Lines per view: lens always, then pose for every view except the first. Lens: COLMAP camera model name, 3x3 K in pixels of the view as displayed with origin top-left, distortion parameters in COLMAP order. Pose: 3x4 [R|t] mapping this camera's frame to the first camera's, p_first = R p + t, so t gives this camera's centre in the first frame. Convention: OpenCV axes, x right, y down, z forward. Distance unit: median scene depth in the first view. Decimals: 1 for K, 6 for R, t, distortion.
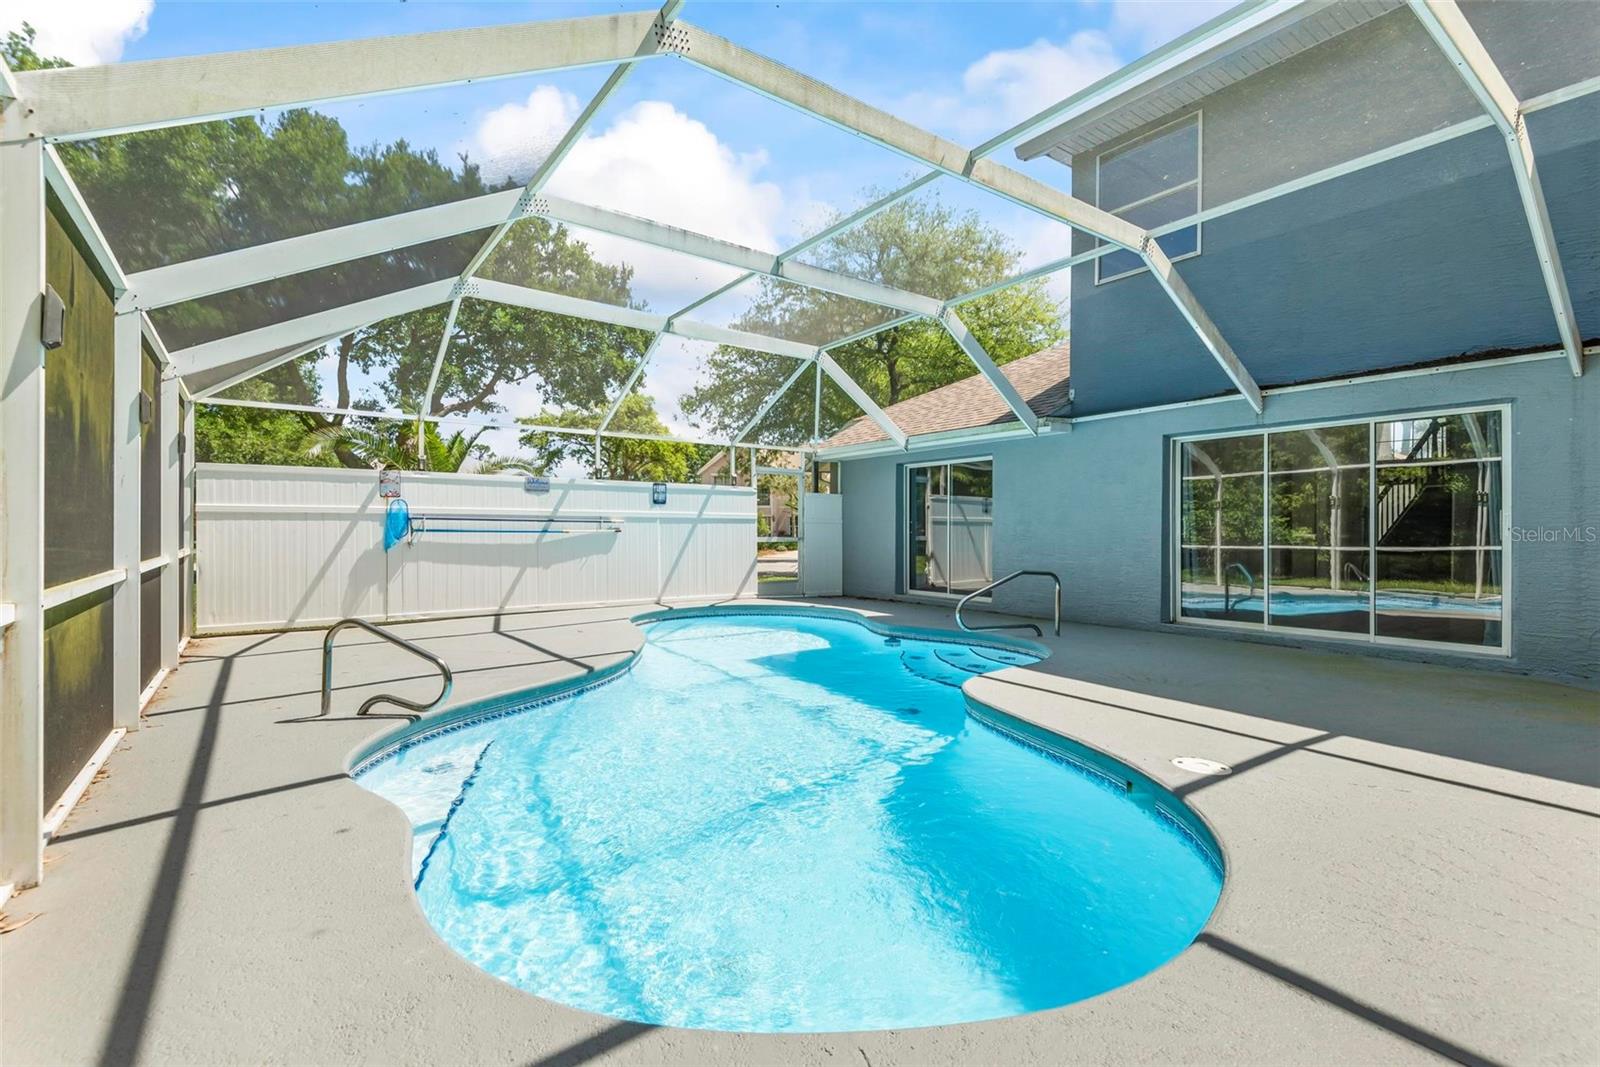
lens RADIAL K [[728.5, 0, 803.0], [0, 728.5, 534.3], [0, 0, 1]] dist [0.032985, -0.020870]
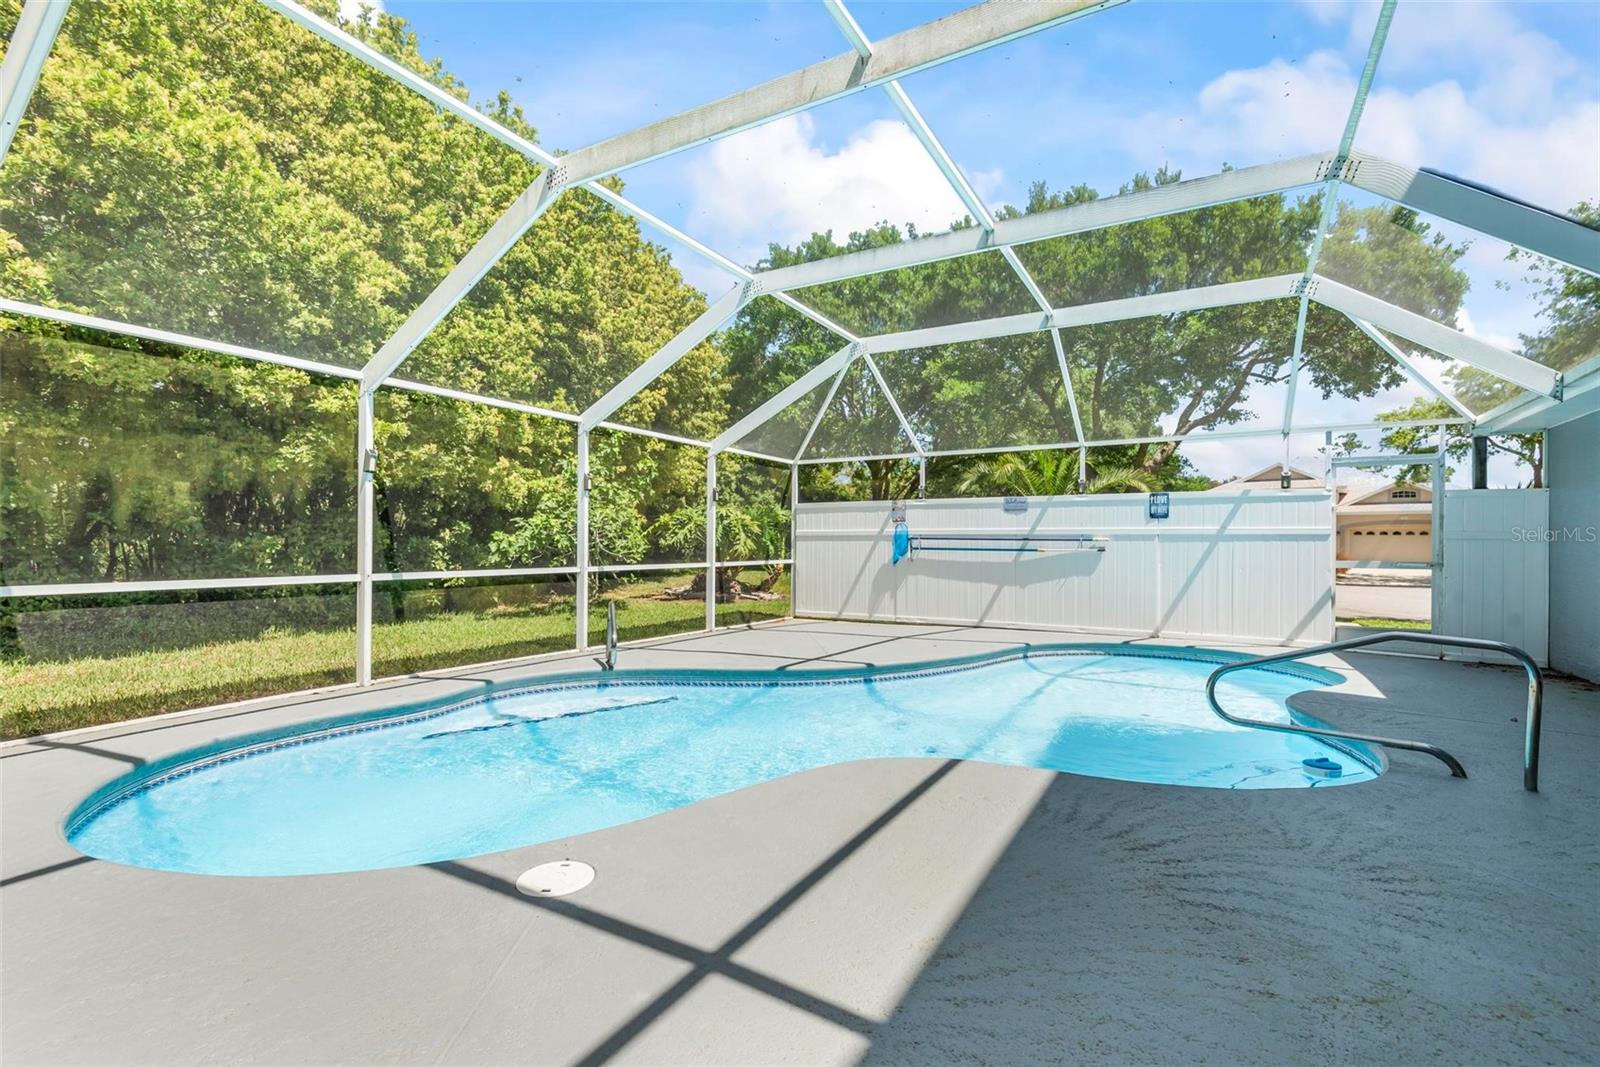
lens RADIAL K [[728.5, 0, 803.0], [0, 728.5, 534.3], [0, 0, 1]] dist [0.032985, -0.020870]
pose [[0.394252, -0.015845, -0.918866, 0.443669], [-0.010903, 0.999700, -0.021917, -0.000626], [0.918938, 0.018659, 0.393962, 0.324002]]
